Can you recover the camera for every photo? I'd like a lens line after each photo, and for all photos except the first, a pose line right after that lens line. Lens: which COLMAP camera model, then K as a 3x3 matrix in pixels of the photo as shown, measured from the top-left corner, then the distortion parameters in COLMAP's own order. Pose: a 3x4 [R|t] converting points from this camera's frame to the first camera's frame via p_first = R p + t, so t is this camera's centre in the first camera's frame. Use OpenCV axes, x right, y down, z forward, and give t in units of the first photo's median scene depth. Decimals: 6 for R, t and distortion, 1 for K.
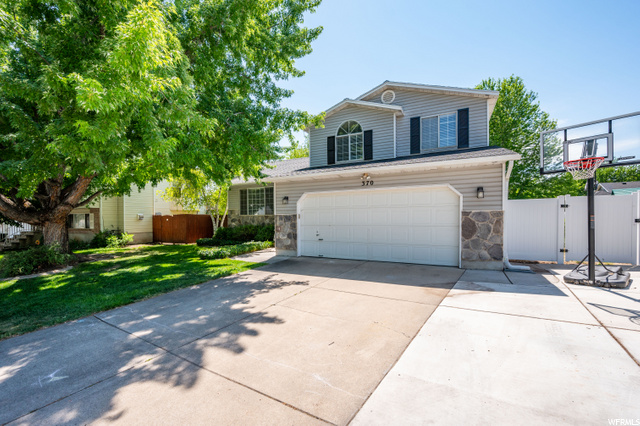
lens RADIAL K [[261.5, 0, 320.0], [0, 261.5, 213.0], [0, 0, 1]] dist [0.000770, 0.000057]
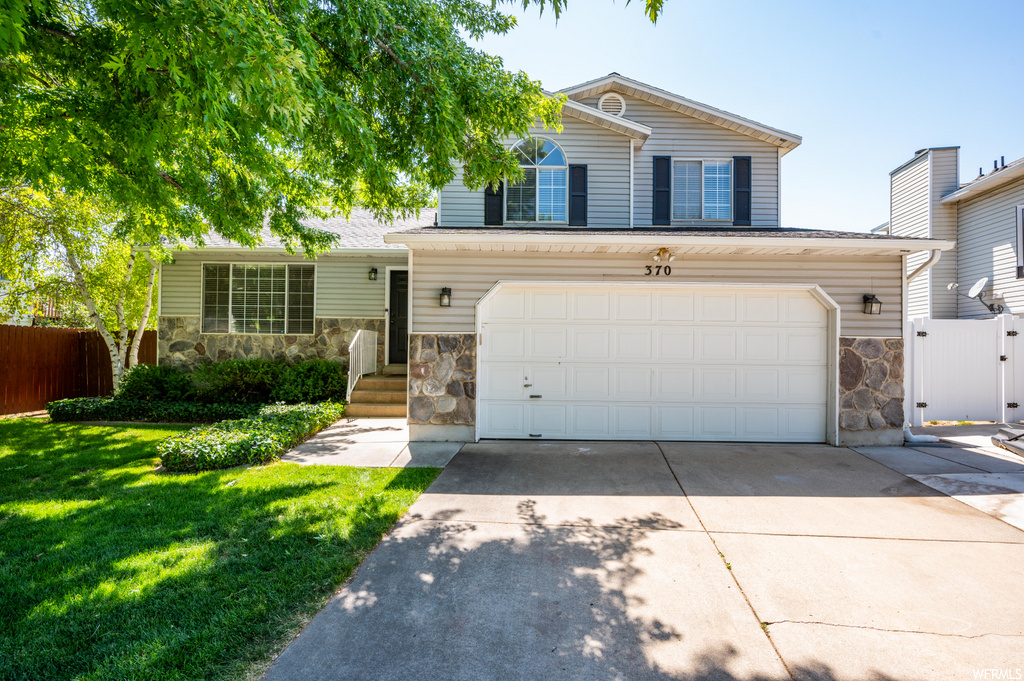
lens RADIAL K [[477.2, 0, 512.2], [0, 477.2, 332.9], [0, 0, 1]] dist [-0.000224, 0.000216]
pose [[0.892850, 0.032966, 0.449145, -0.364809], [-0.027482, 0.999447, -0.018725, 0.015121], [-0.449514, 0.004375, 0.893263, 0.326716]]
